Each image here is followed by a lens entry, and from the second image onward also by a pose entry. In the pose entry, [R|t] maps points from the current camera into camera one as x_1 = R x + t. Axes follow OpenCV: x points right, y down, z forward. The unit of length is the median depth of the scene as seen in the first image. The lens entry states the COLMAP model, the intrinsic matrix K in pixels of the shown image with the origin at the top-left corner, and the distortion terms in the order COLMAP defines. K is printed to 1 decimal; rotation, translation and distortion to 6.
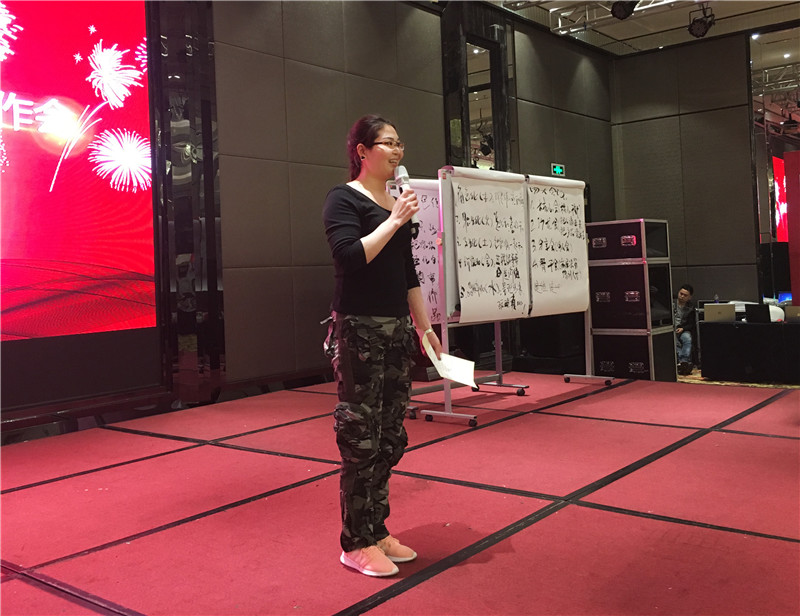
lens RADIAL K [[812.5, 0, 391.3], [0, 812.5, 245.9], [0, 0, 1]] dist [0.054395, 0.000000]
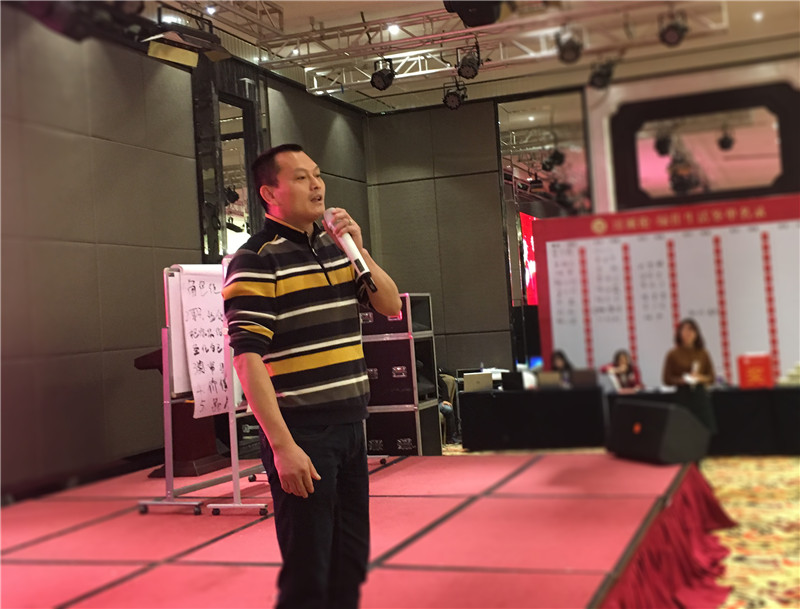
lens RADIAL K [[1002.0, 0, 432.8], [0, 1002.0, 262.8], [0, 0, 1]] dist [0.066949, 0.000000]
pose [[0.940509, -0.007914, 0.339676, -0.103092], [0.021231, 0.999144, -0.035506, -0.034517], [-0.339105, 0.040605, 0.939872, -0.211020]]
